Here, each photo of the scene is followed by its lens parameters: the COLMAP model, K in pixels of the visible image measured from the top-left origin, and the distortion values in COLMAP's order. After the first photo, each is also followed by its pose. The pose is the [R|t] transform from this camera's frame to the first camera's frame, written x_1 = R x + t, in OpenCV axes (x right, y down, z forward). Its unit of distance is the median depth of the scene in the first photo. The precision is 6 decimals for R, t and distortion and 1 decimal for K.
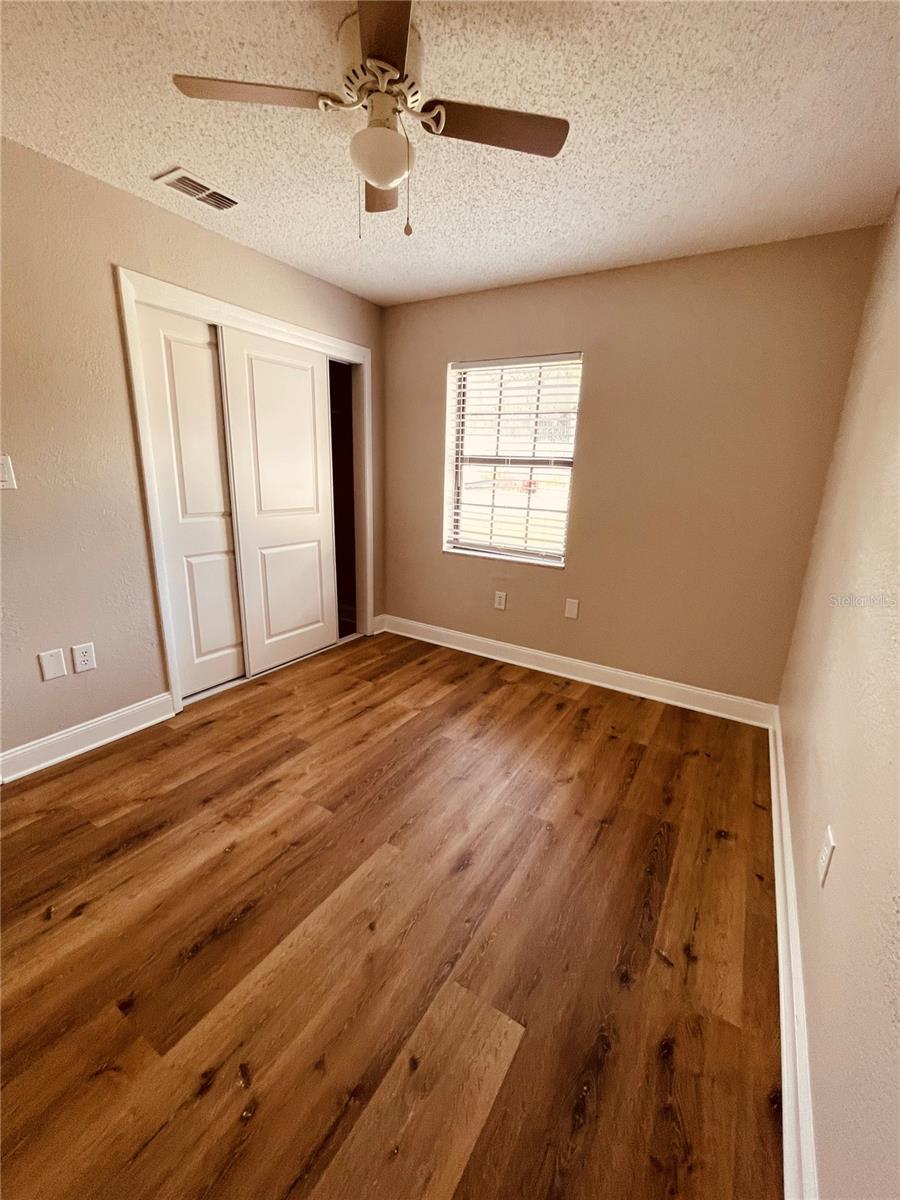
lens RADIAL K [[492.0, 0, 456.7], [0, 492.0, 593.4], [0, 0, 1]] dist [0.001508, 0.000388]
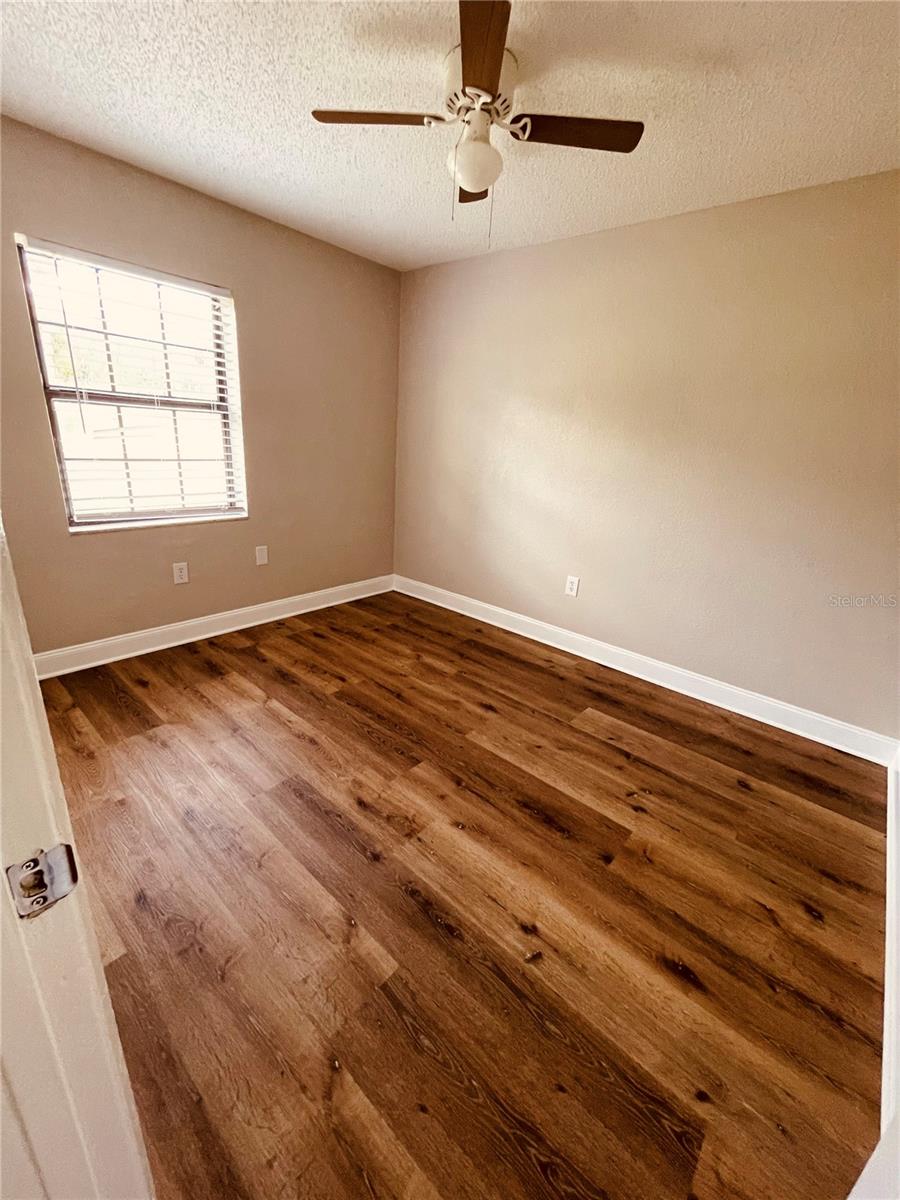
lens RADIAL K [[488.8, 0, 454.6], [0, 488.8, 595.2], [0, 0, 1]] dist [-0.001608, 0.000824]
pose [[0.161741, -0.334767, 0.928316, -0.914822], [0.187407, 0.934003, 0.304166, -0.171596], [-0.968875, 0.124777, 0.213805, 0.542398]]
